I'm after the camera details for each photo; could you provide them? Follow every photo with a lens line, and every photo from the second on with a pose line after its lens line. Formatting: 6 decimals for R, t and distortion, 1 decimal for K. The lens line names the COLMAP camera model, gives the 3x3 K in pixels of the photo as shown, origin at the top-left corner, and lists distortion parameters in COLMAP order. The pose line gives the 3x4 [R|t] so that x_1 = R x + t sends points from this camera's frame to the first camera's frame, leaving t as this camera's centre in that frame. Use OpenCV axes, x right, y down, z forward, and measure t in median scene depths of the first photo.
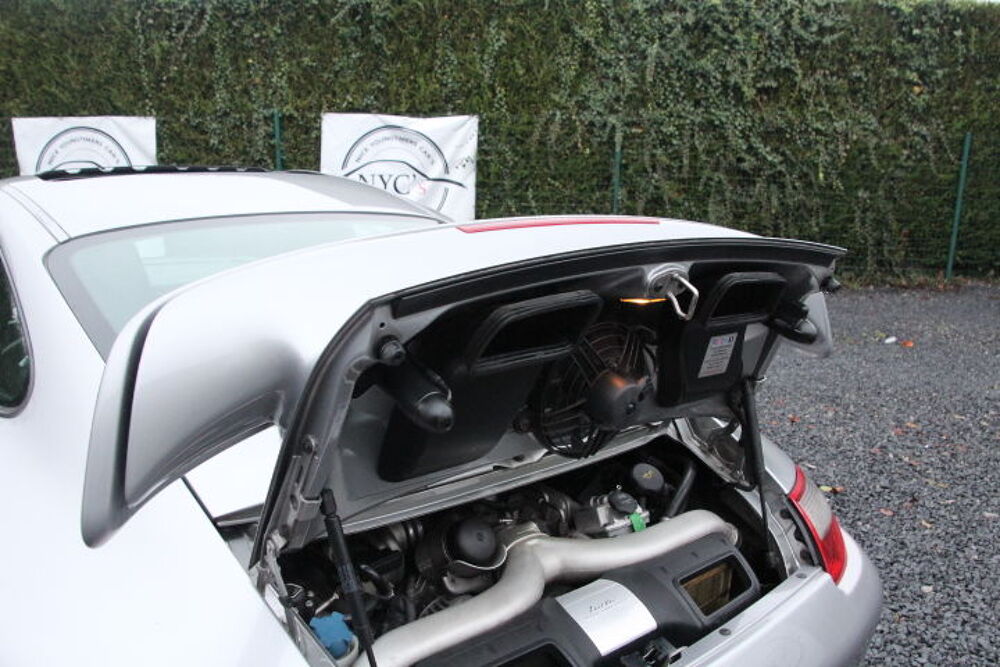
lens RADIAL K [[825.7, 0, 501.7], [0, 825.7, 355.0], [0, 0, 1]] dist [-0.183855, 0.111590]
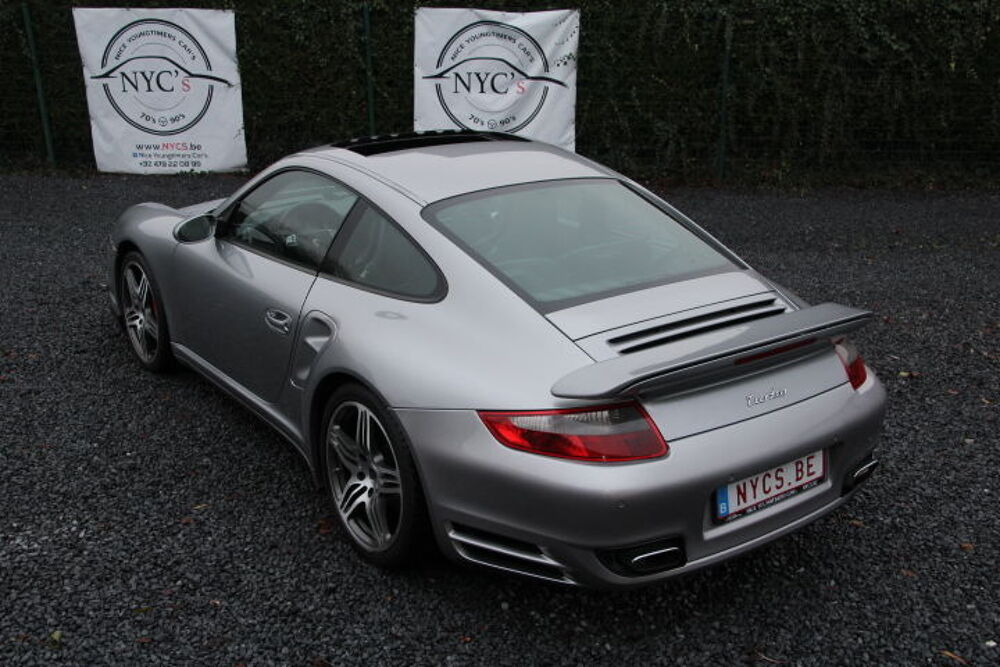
lens RADIAL K [[1100.3, 0, 494.5], [0, 1100.3, 359.5], [0, 0, 1]] dist [-0.108819, 0.309872]
pose [[0.998325, -0.000827, -0.057857, -0.055569], [0.006212, 0.995650, 0.092968, -0.005968], [0.057529, -0.093171, 0.993987, -0.312791]]
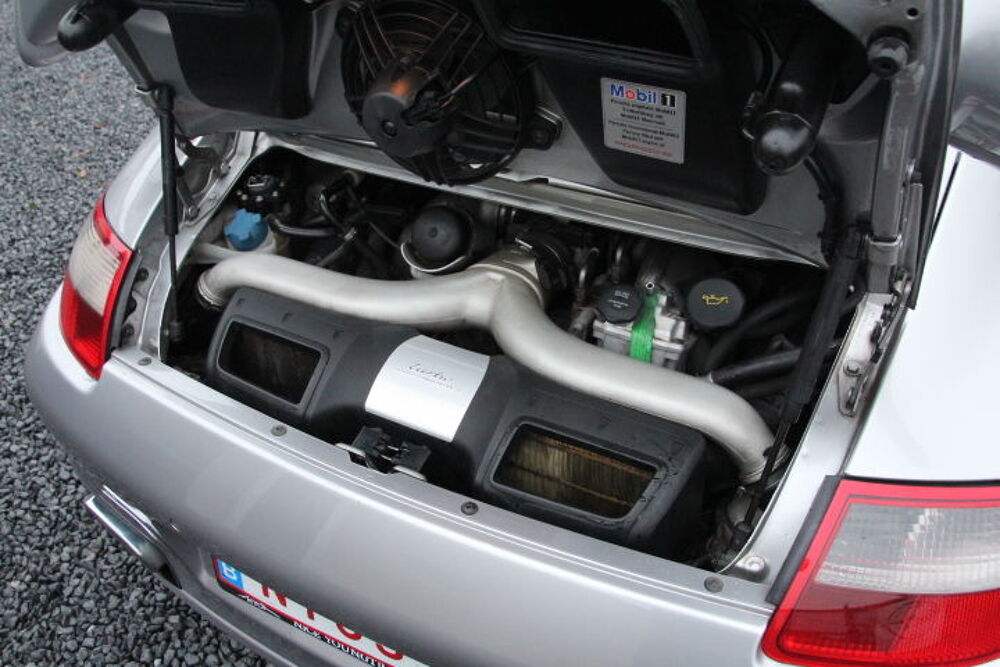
lens RADIAL K [[825.7, 0, 501.7], [0, 825.7, 355.0], [0, 0, 1]] dist [-0.183855, 0.111590]
pose [[0.381890, 0.549210, -0.743323, 0.116413], [-0.184798, 0.833416, 0.520833, -0.021326], [0.905544, -0.061536, 0.419766, 0.115442]]
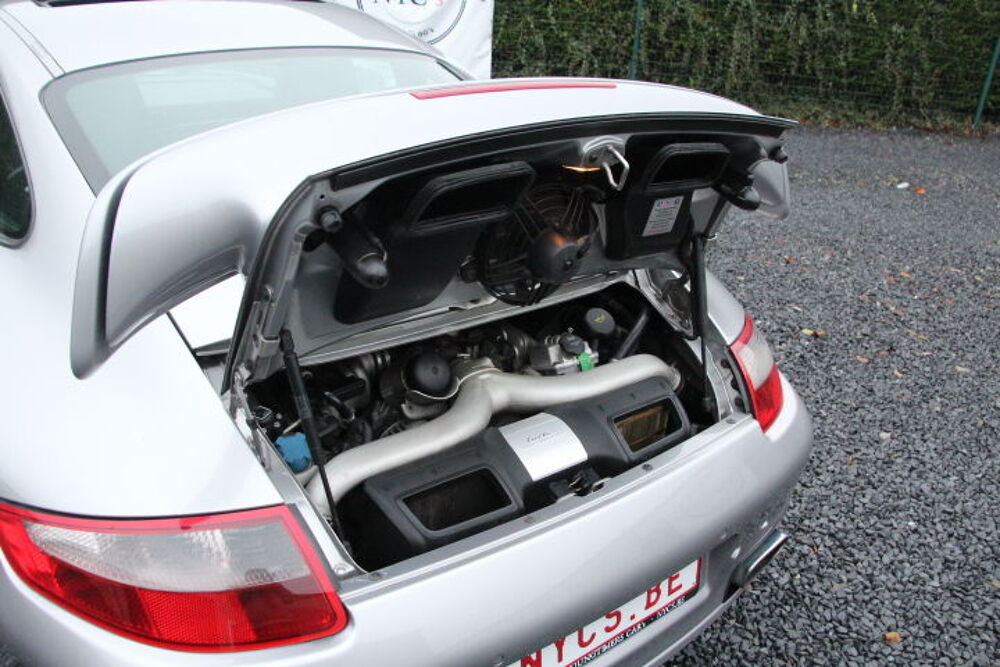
lens RADIAL K [[825.7, 0, 501.7], [0, 825.7, 355.0], [0, 0, 1]] dist [-0.183855, 0.111590]
pose [[0.998676, 0.048655, -0.016714, 0.013503], [-0.043699, 0.973728, 0.223483, -0.008697], [0.027149, -0.222457, 0.974564, -0.014404]]
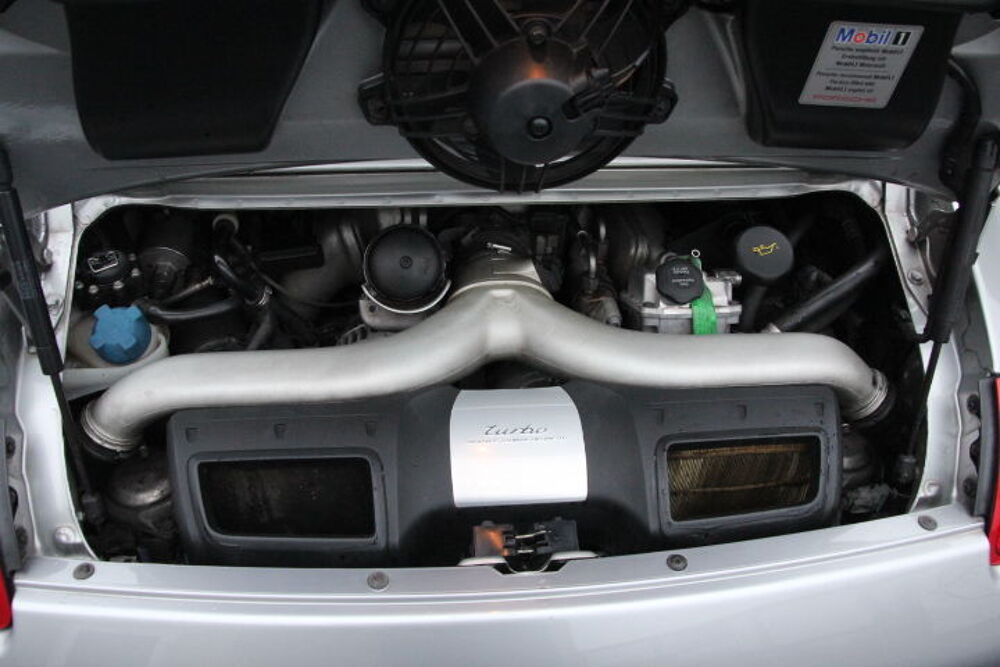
lens RADIAL K [[825.7, 0, 501.7], [0, 825.7, 355.0], [0, 0, 1]] dist [-0.183855, 0.111590]
pose [[0.827424, 0.366335, -0.425638, 0.057711], [-0.145581, 0.871946, 0.467457, -0.005861], [0.542379, -0.324821, 0.774801, 0.082720]]
